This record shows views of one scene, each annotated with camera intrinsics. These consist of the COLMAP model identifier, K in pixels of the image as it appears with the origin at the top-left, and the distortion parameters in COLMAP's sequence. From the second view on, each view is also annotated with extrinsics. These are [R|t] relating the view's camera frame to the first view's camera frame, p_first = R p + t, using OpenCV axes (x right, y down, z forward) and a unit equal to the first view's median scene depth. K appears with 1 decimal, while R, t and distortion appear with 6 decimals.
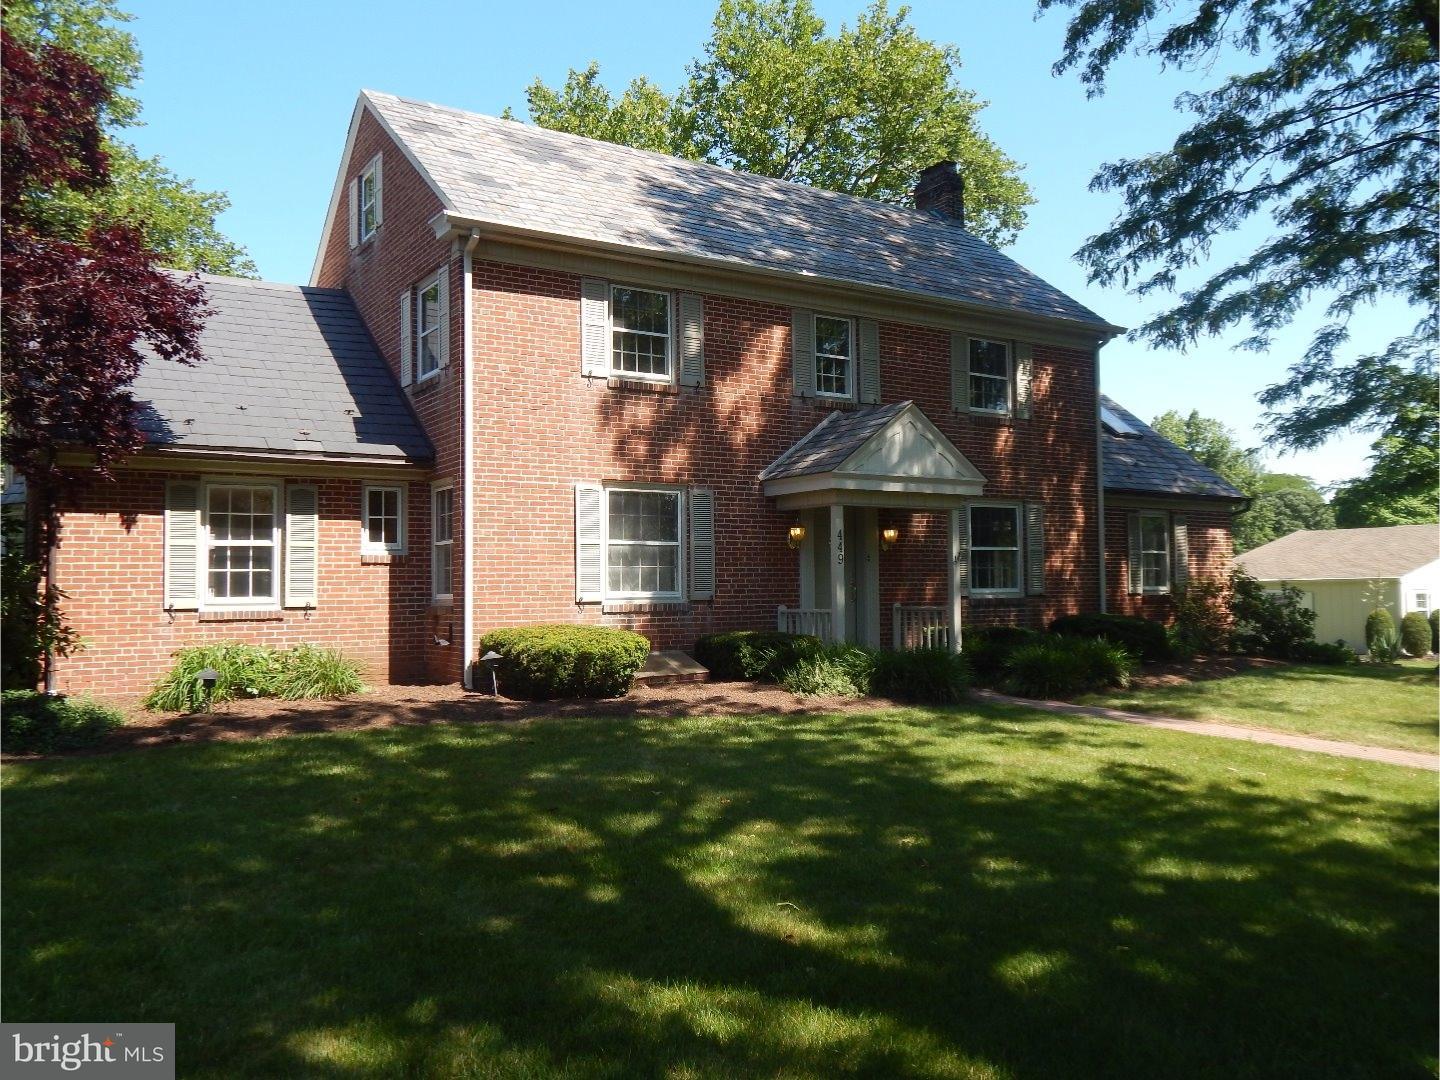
lens RADIAL K [[1209.1, 0, 721.0], [0, 1209.1, 541.4], [0, 0, 1]] dist [0.025932, -0.005849]
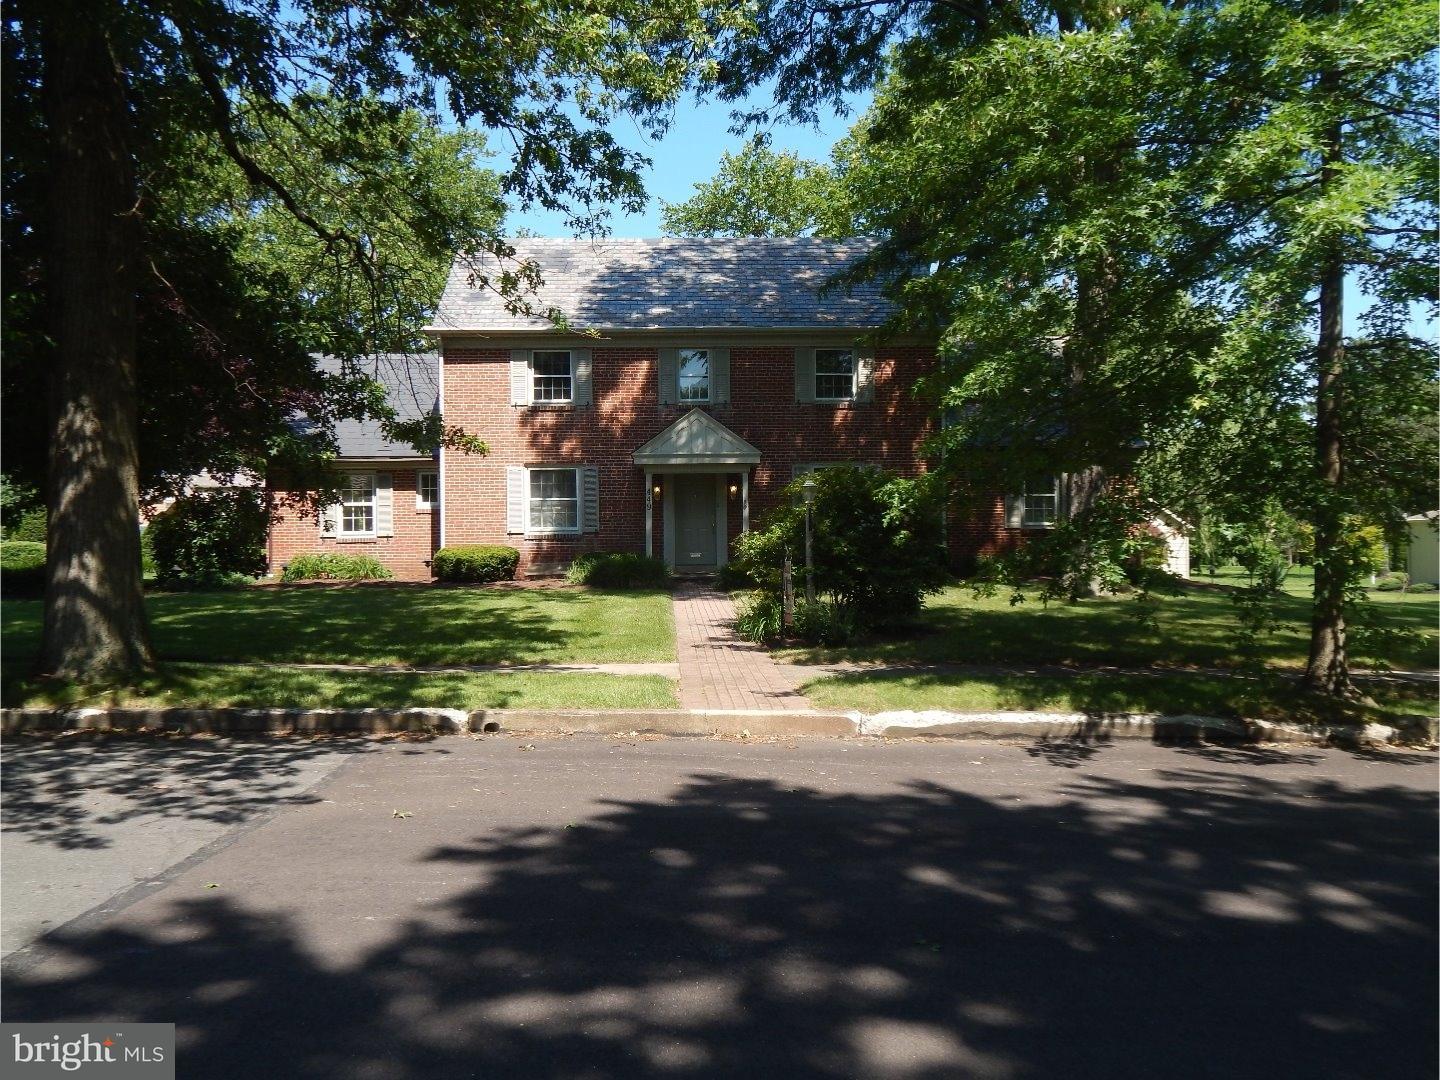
lens RADIAL K [[1209.1, 0, 721.0], [0, 1209.1, 541.4], [0, 0, 1]] dist [0.025932, -0.005849]
pose [[0.842427, -0.001727, -0.538808, 1.104146], [0.026195, 0.998944, 0.037754, 0.002752], [0.538173, -0.045919, 0.841582, -0.335305]]
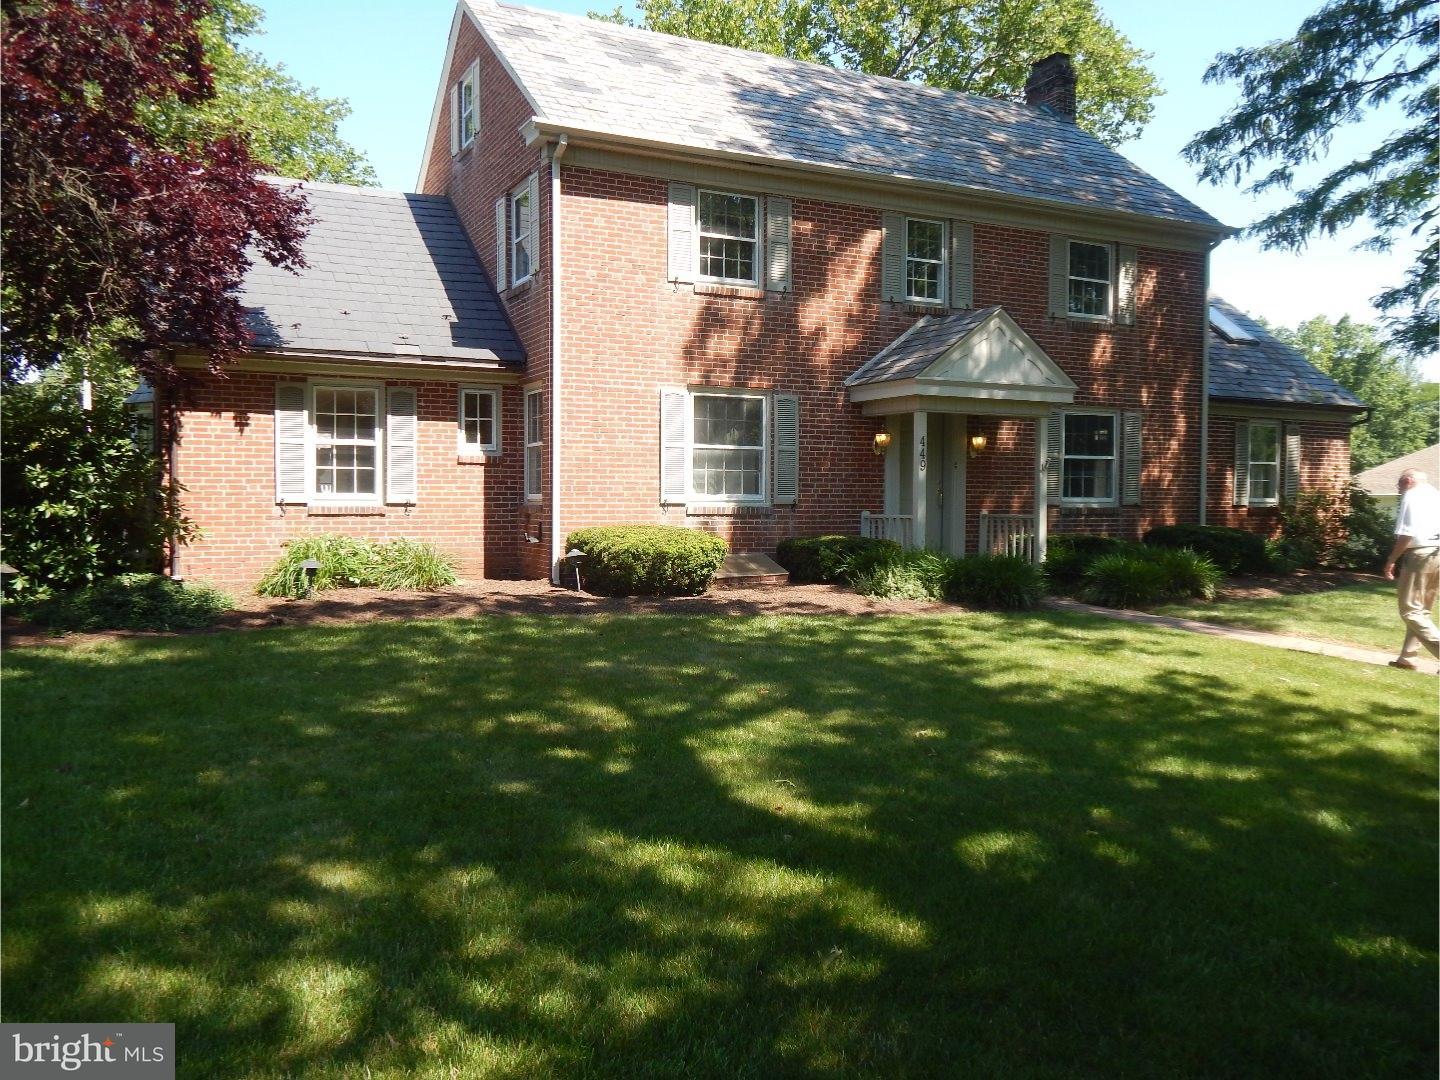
lens RADIAL K [[1209.1, 0, 721.0], [0, 1209.1, 541.4], [0, 0, 1]] dist [0.025932, -0.005849]
pose [[0.994599, 0.020211, -0.101810, 0.036945], [-0.012263, 0.996870, 0.078100, 0.000995], [0.103069, -0.076430, 0.991733, -0.020359]]
